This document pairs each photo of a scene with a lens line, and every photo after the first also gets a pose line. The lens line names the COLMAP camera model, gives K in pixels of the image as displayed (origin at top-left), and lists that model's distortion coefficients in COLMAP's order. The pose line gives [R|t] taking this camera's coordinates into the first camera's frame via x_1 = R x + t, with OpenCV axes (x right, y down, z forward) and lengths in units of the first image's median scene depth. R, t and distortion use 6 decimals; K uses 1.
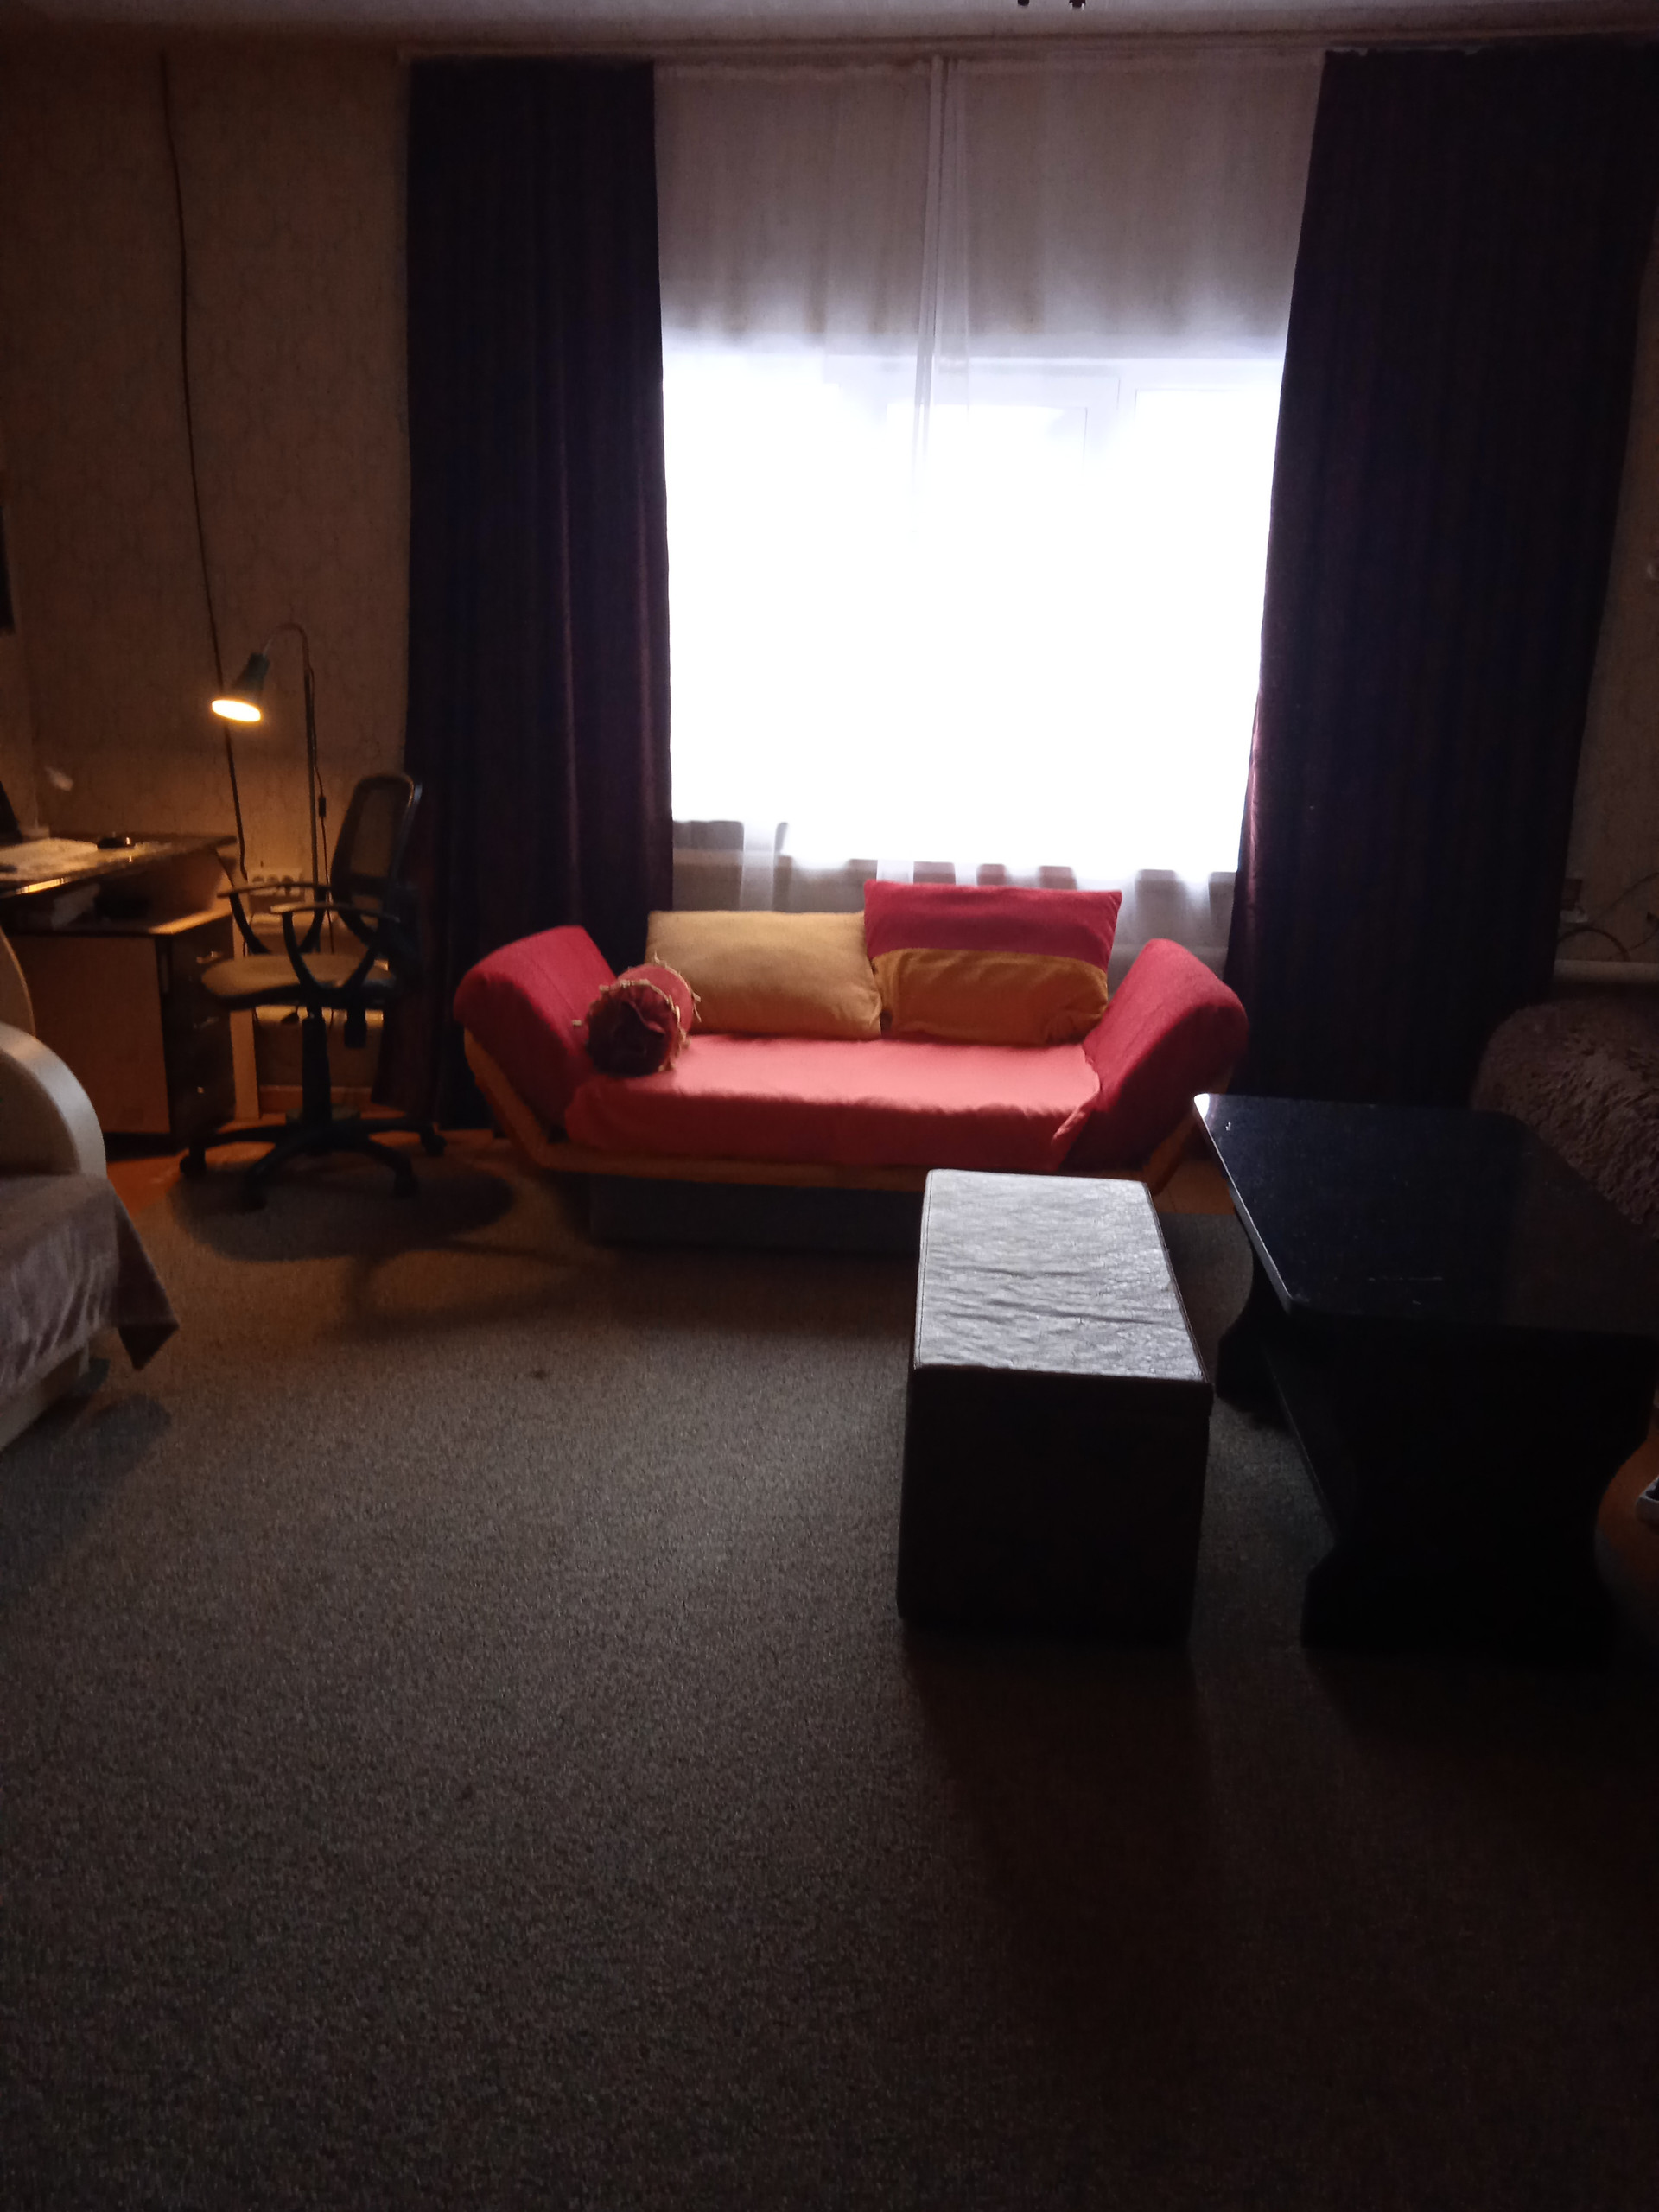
lens RADIAL K [[1827.2, 0, 806.1], [0, 1827.2, 1082.3], [0, 0, 1]] dist [0.046092, -0.054339]
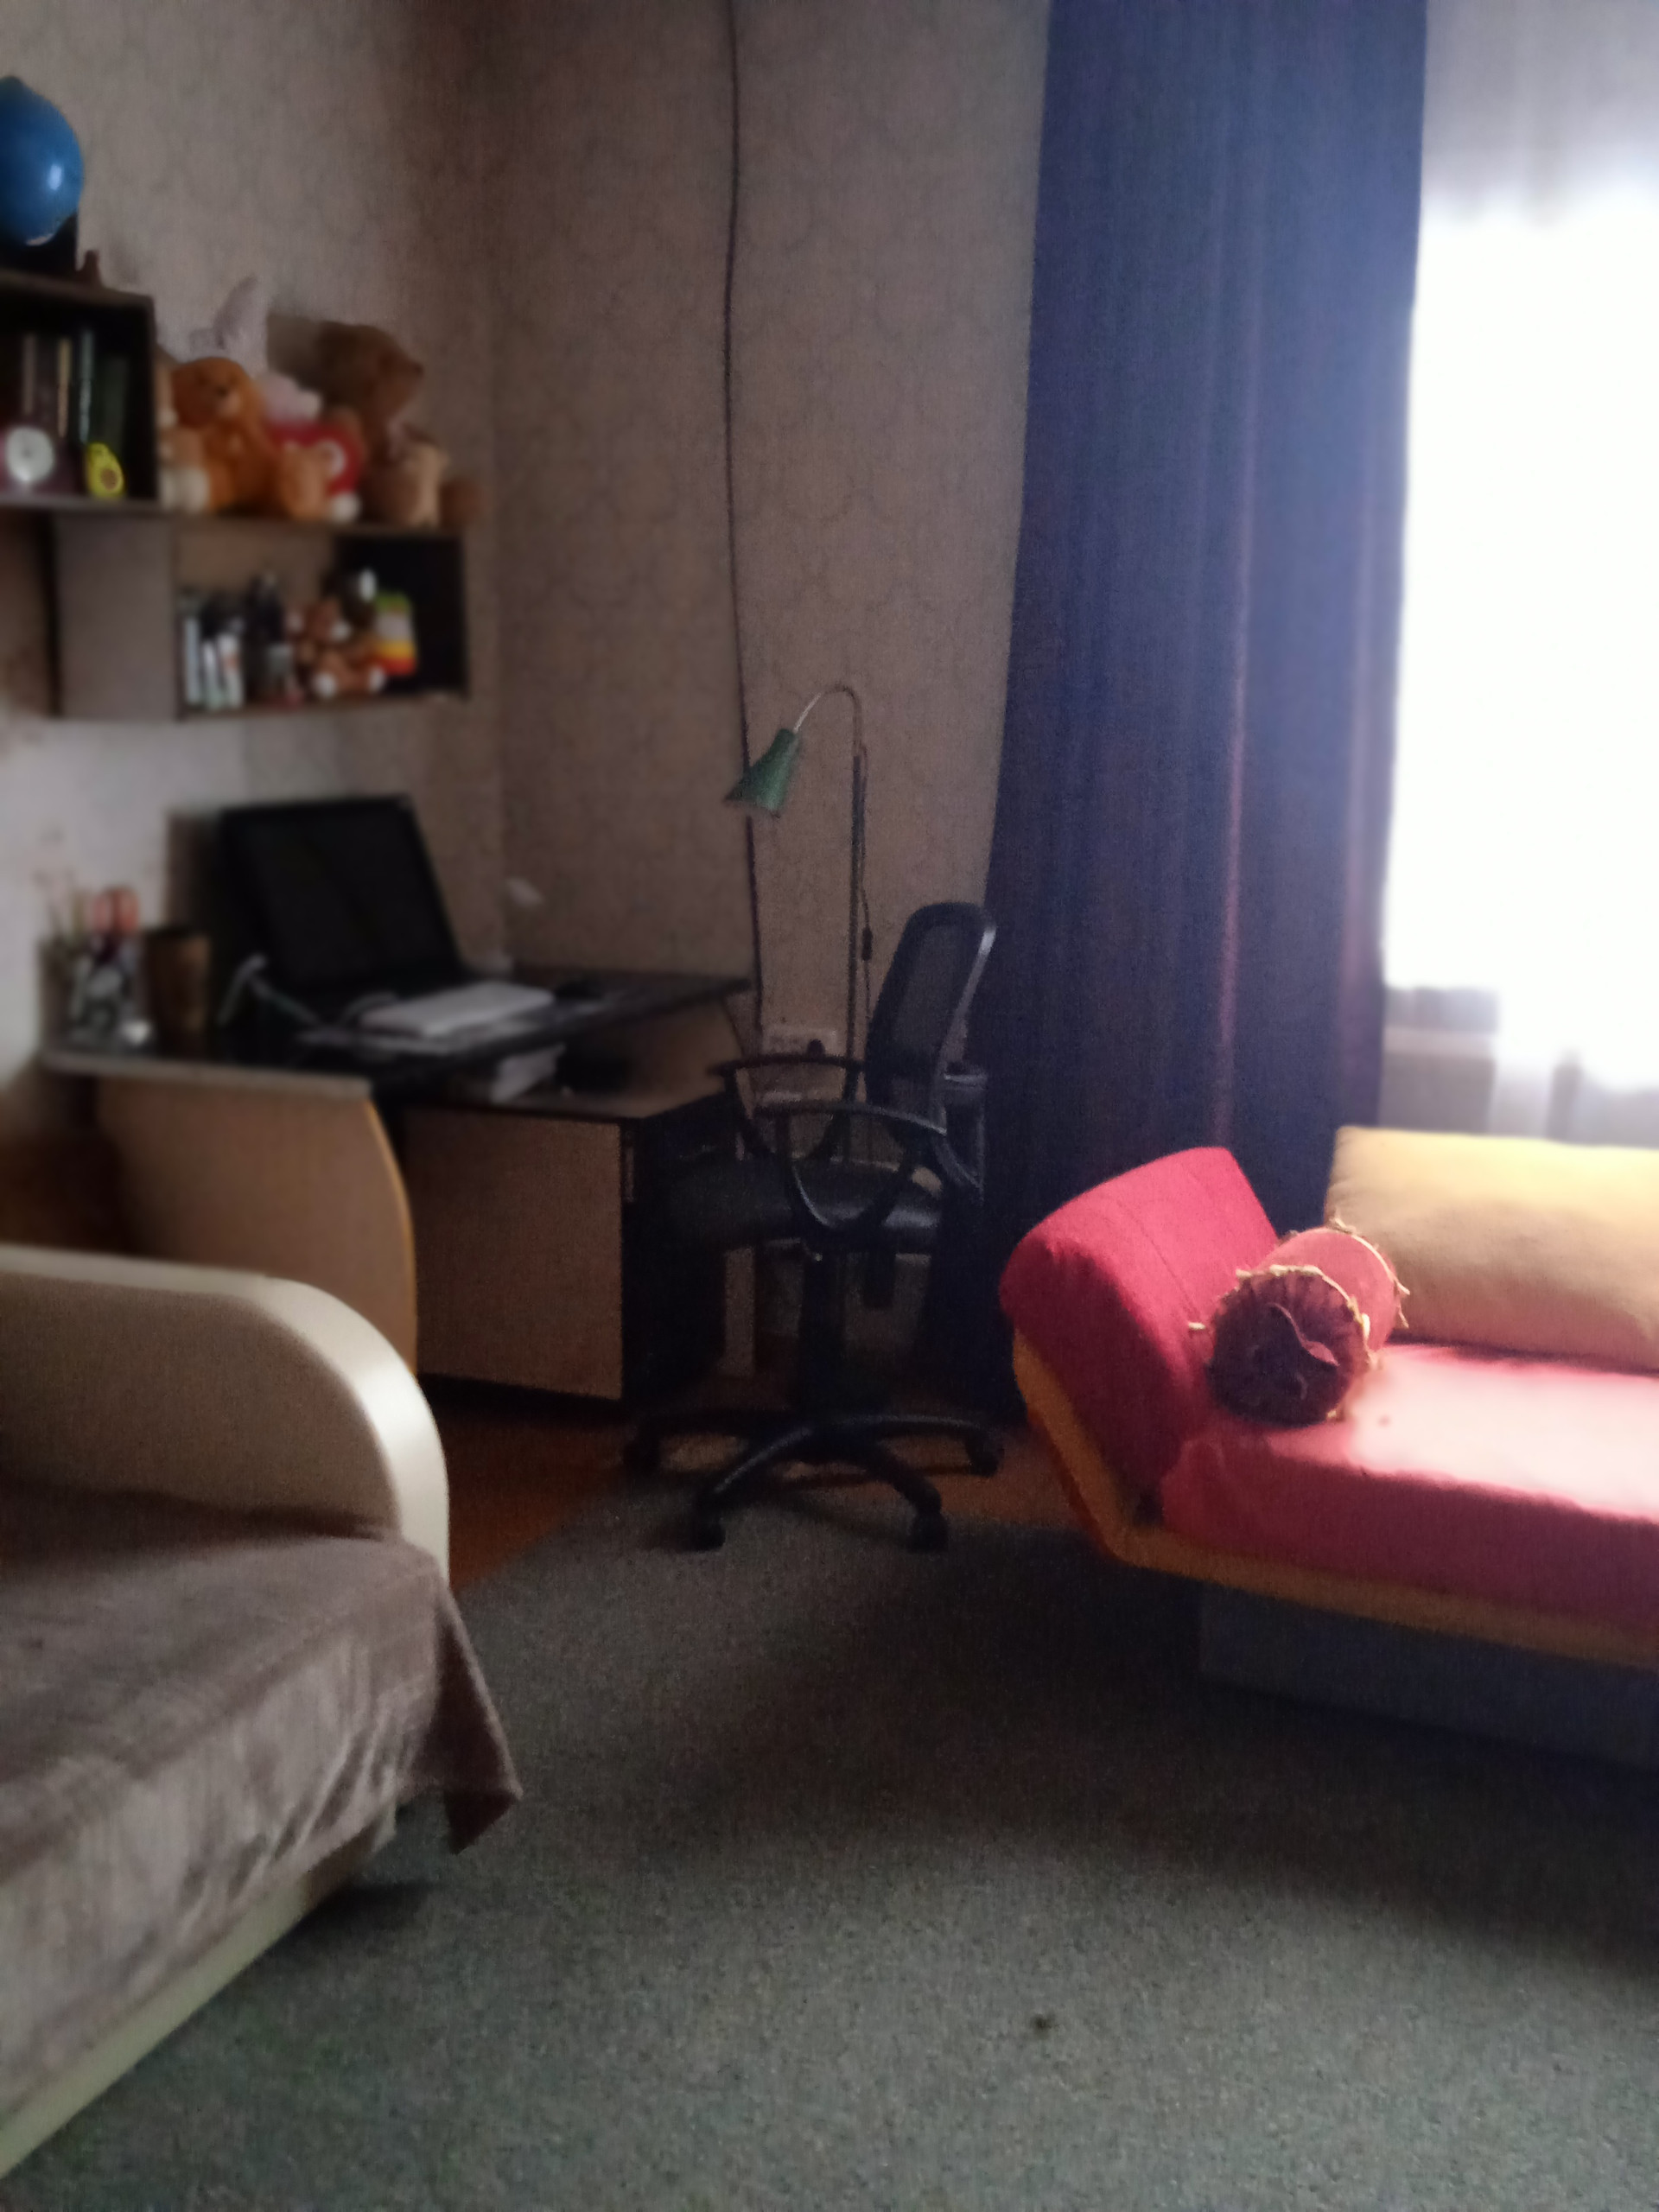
lens RADIAL K [[2448.7, 0, 762.6], [0, 2448.7, 1101.3], [0, 0, 1]] dist [0.168609, -0.345430]
pose [[0.946174, 0.056123, -0.318754, -0.001997], [-0.077718, 0.995434, -0.055427, -0.052463], [0.314188, 0.077216, 0.946216, 0.159696]]
